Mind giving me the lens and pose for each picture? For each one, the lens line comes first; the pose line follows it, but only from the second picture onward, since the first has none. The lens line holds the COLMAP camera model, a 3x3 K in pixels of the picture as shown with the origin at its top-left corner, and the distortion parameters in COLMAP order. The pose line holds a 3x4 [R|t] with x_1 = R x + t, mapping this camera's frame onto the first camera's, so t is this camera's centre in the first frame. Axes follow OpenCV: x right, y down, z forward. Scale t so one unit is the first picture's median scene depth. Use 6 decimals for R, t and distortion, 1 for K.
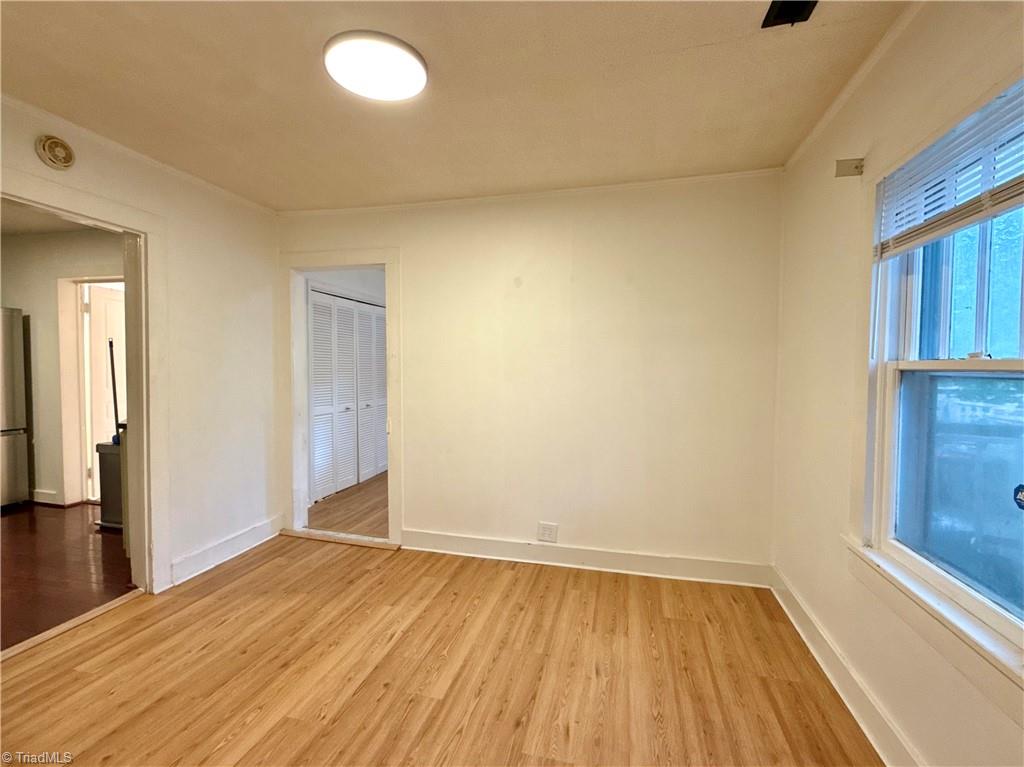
lens RADIAL K [[455.9, 0, 512.0], [0, 455.9, 383.5], [0, 0, 1]] dist [0.000408, -0.004871]
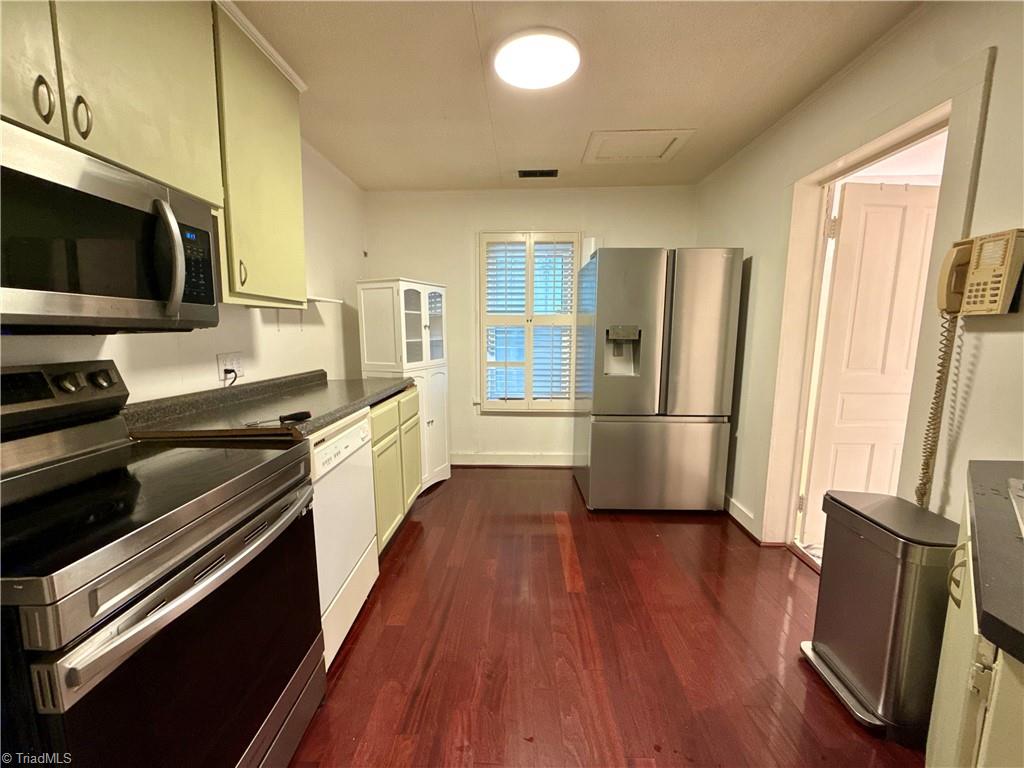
lens RADIAL K [[409.8, 0, 508.5], [0, 409.8, 386.2], [0, 0, 1]] dist [-0.000389, -0.000774]
pose [[0.196149, 0.128965, -0.972056, -0.499611], [-0.038736, 0.991559, 0.123736, -0.016702], [0.979809, 0.013383, 0.199489, 0.509111]]
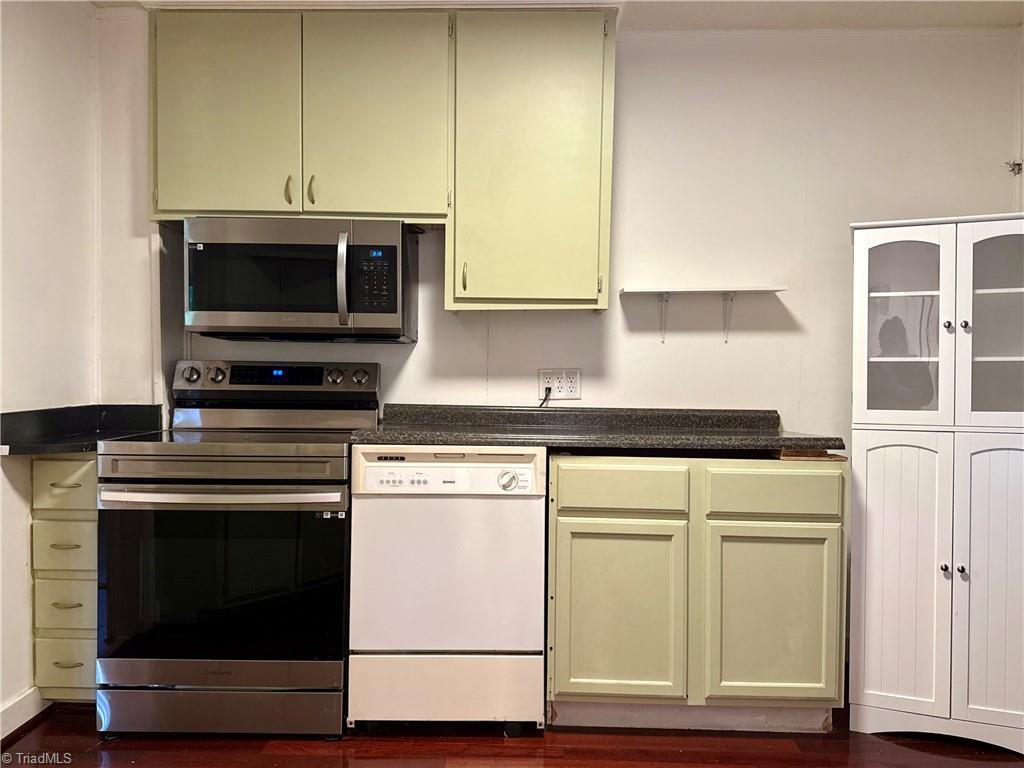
lens RADIAL K [[740.2, 0, 509.0], [0, 740.2, 388.4], [0, 0, 1]] dist [0.003011, -0.000733]
pose [[-0.979726, -0.004275, -0.200299, -0.869287], [-0.017133, 0.997898, 0.062502, -0.007355], [0.199610, 0.064667, -0.977739, 1.008540]]
